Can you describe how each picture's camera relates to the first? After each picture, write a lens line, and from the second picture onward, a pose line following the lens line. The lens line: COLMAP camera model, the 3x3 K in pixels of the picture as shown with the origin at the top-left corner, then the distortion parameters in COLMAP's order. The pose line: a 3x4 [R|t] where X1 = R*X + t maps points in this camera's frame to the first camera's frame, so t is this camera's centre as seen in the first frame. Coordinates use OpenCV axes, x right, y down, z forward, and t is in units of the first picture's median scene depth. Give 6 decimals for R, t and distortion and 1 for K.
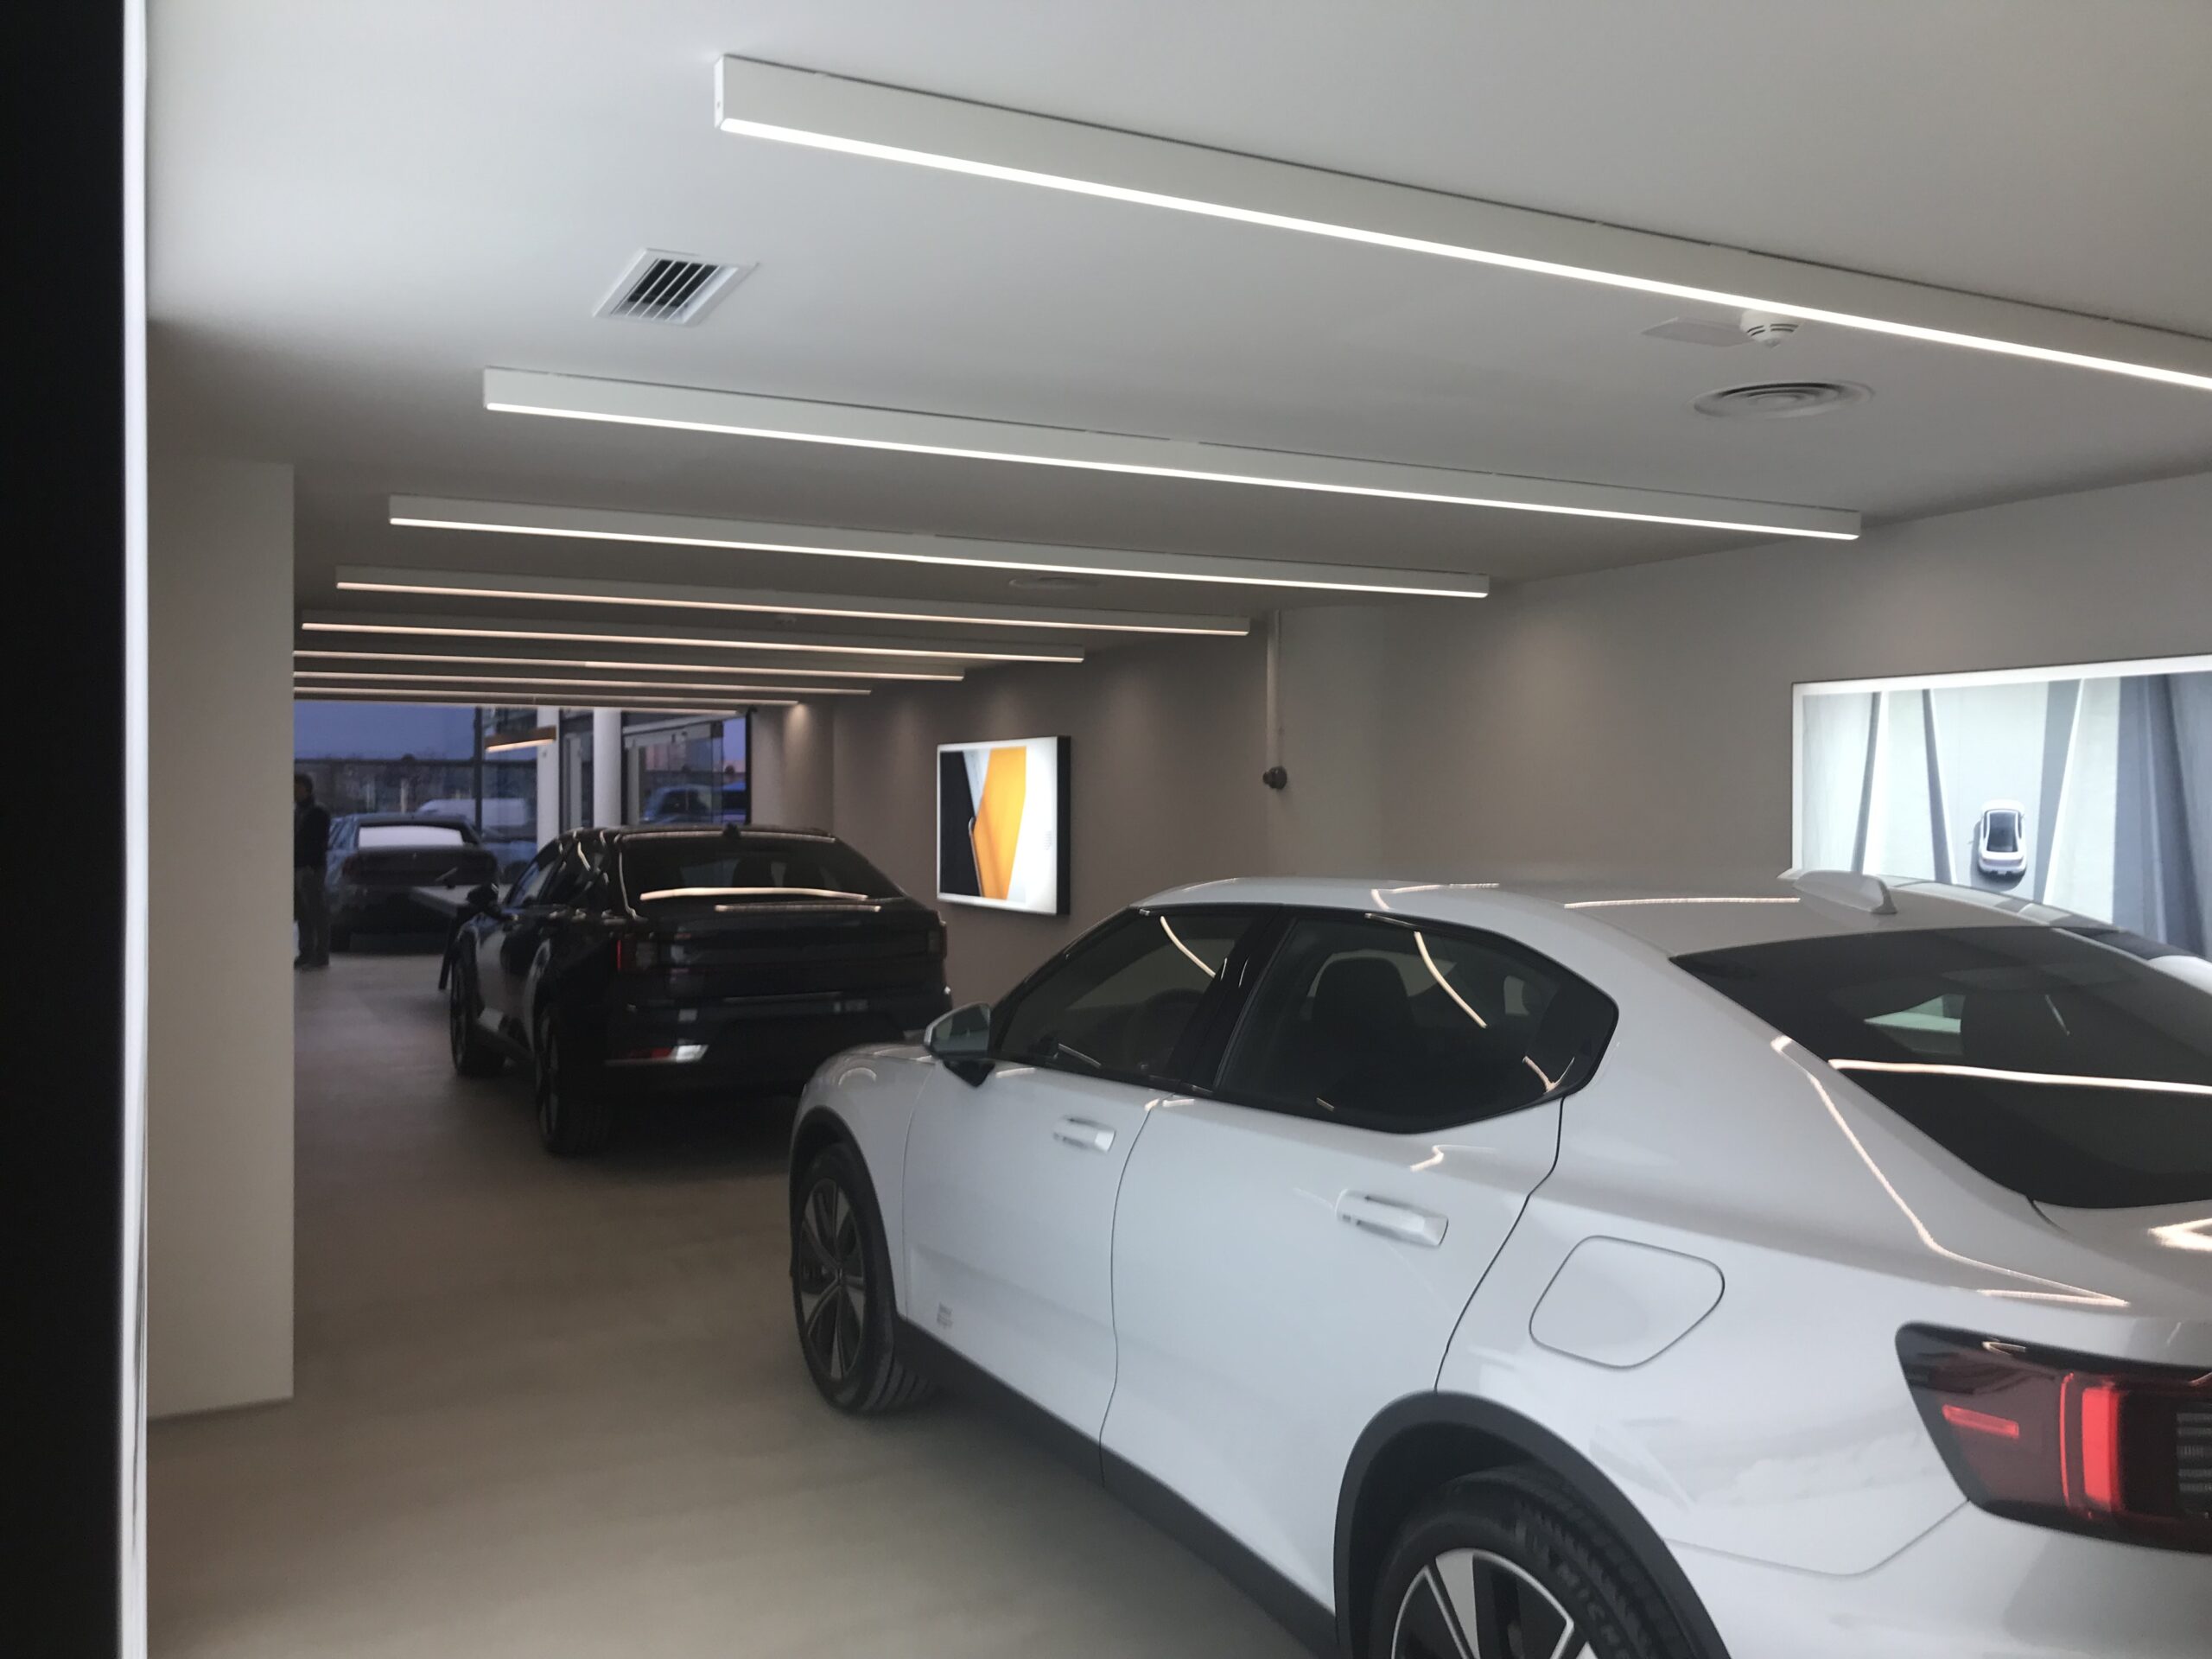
lens RADIAL K [[1833.3, 0, 1106.0], [0, 1833.3, 829.5], [0, 0, 1]] dist [0.001438, -0.001310]
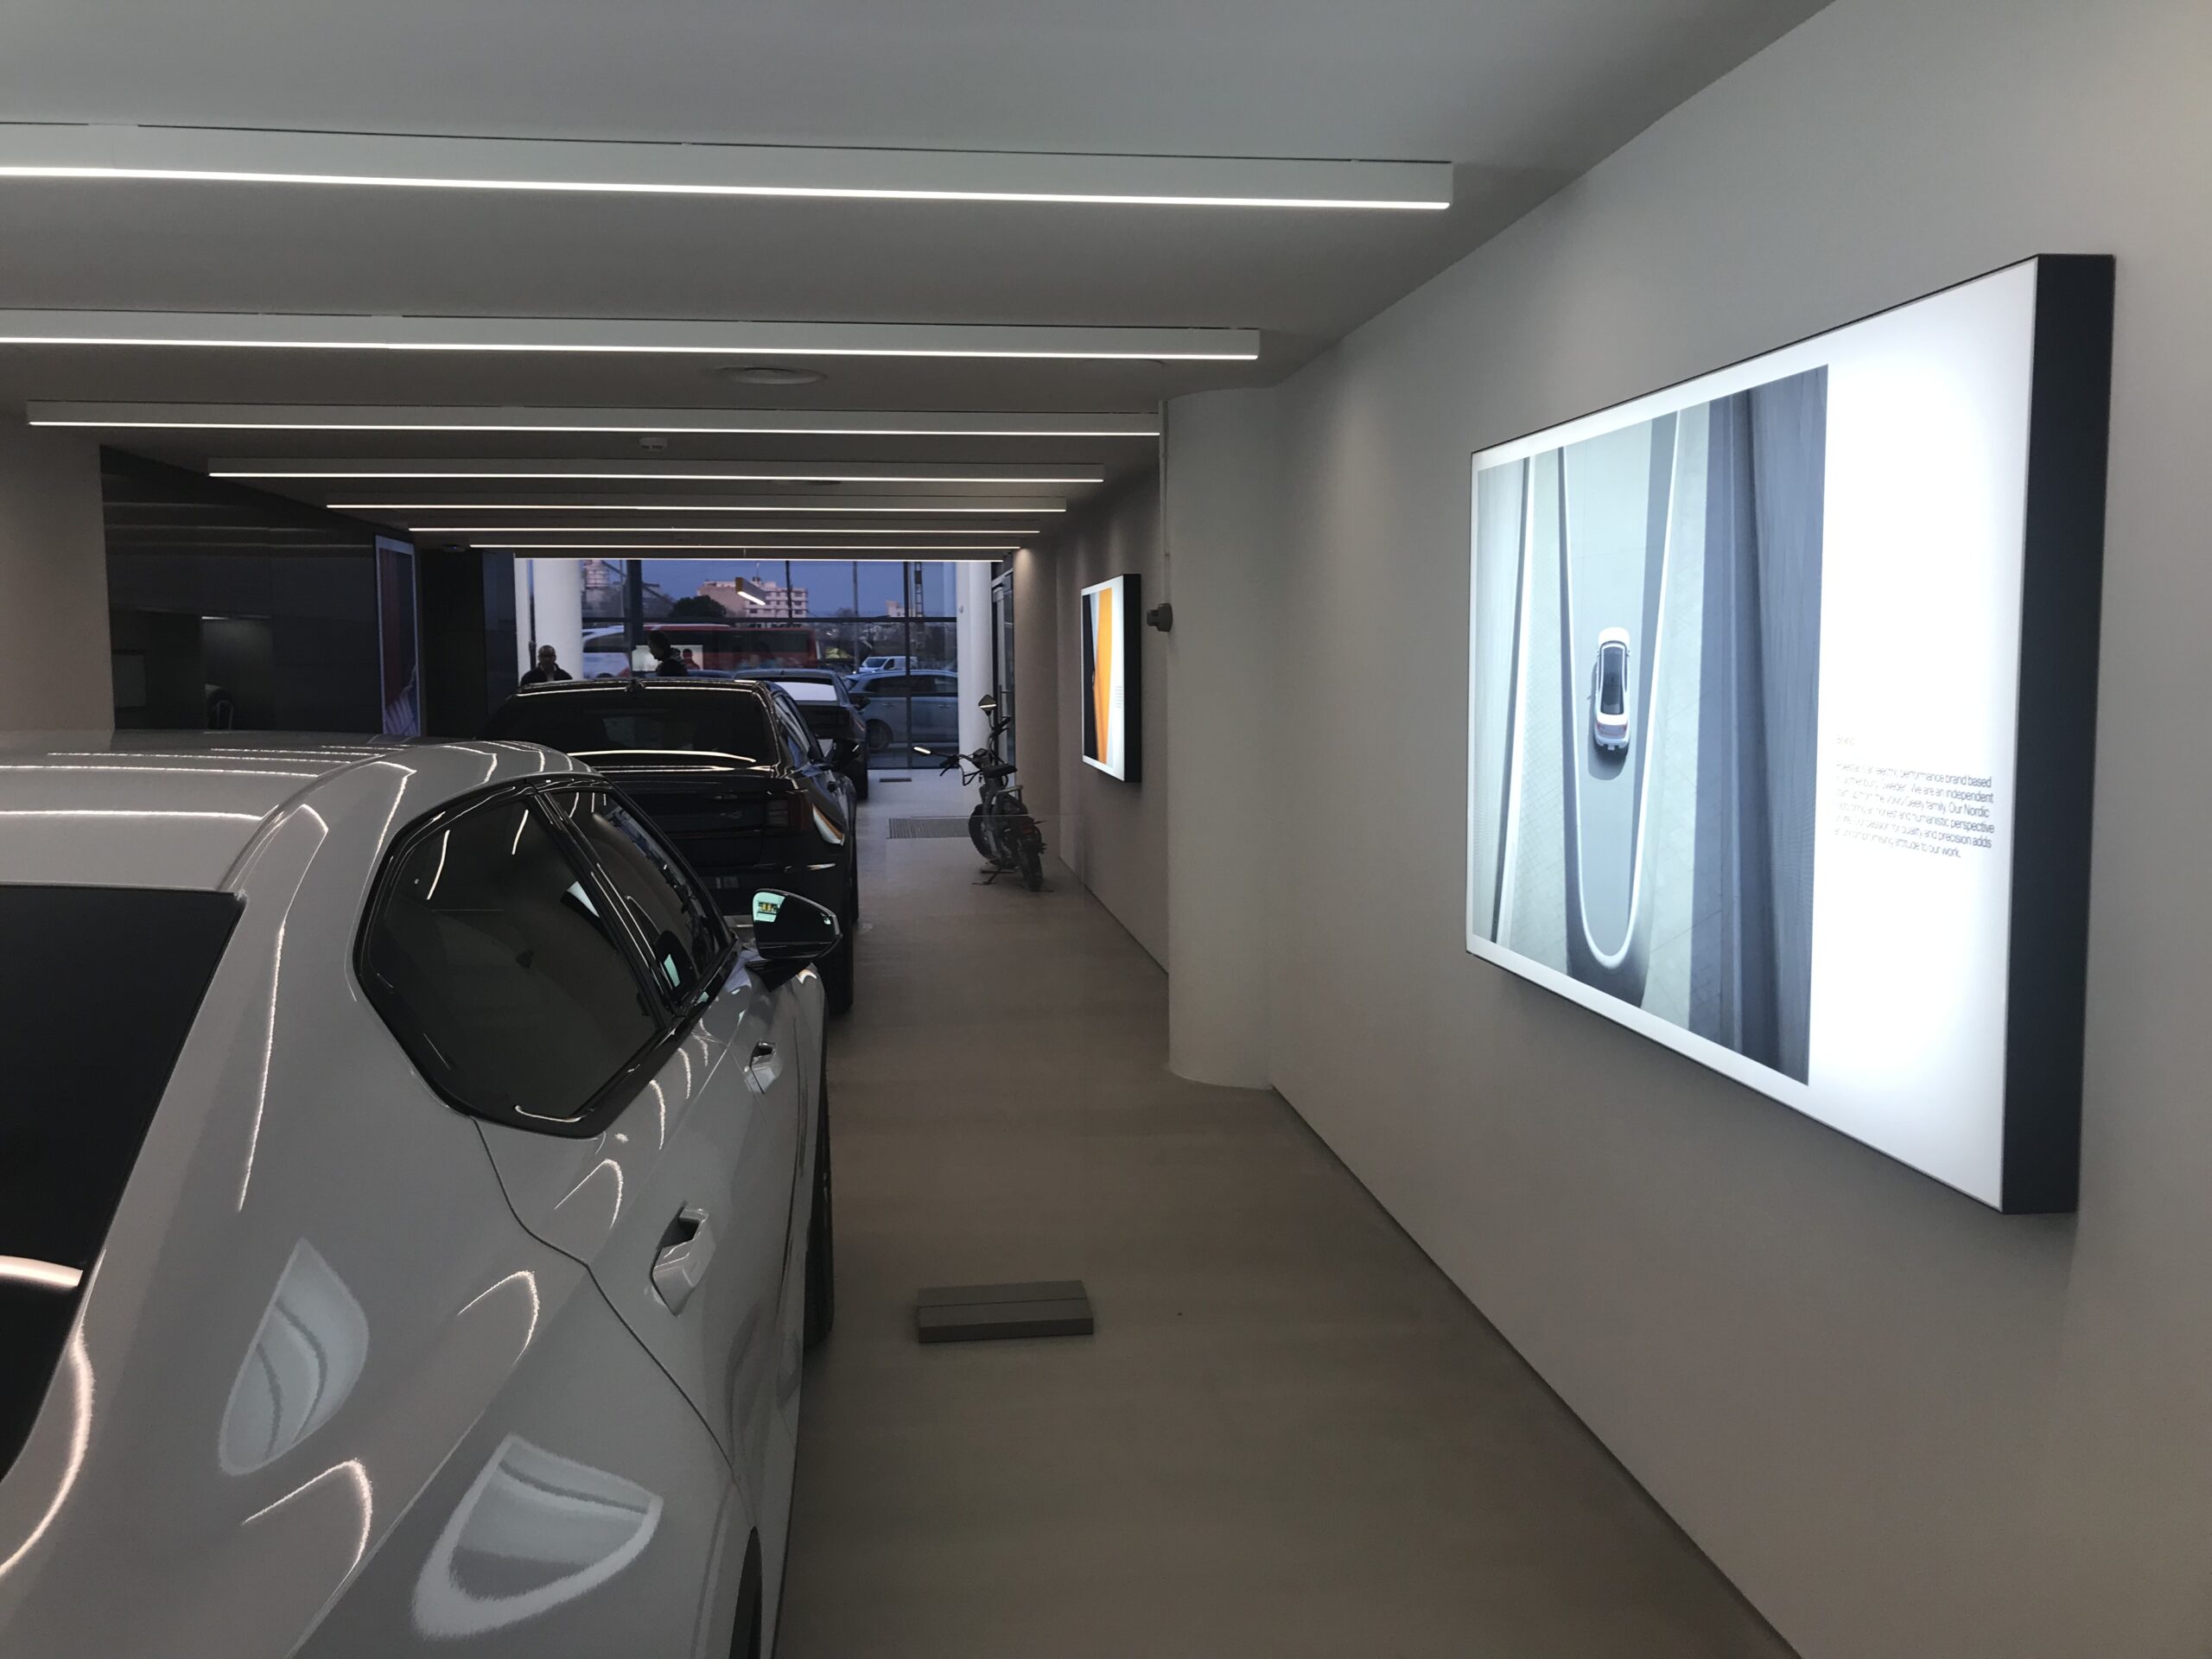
lens RADIAL K [[1833.3, 0, 1106.0], [0, 1833.3, 829.5], [0, 0, 1]] dist [0.001438, -0.001310]
pose [[0.940664, 0.022412, -0.338599, 0.515418], [0.004546, 0.996895, 0.078615, 0.002127], [0.339310, -0.075490, 0.937641, 0.364322]]
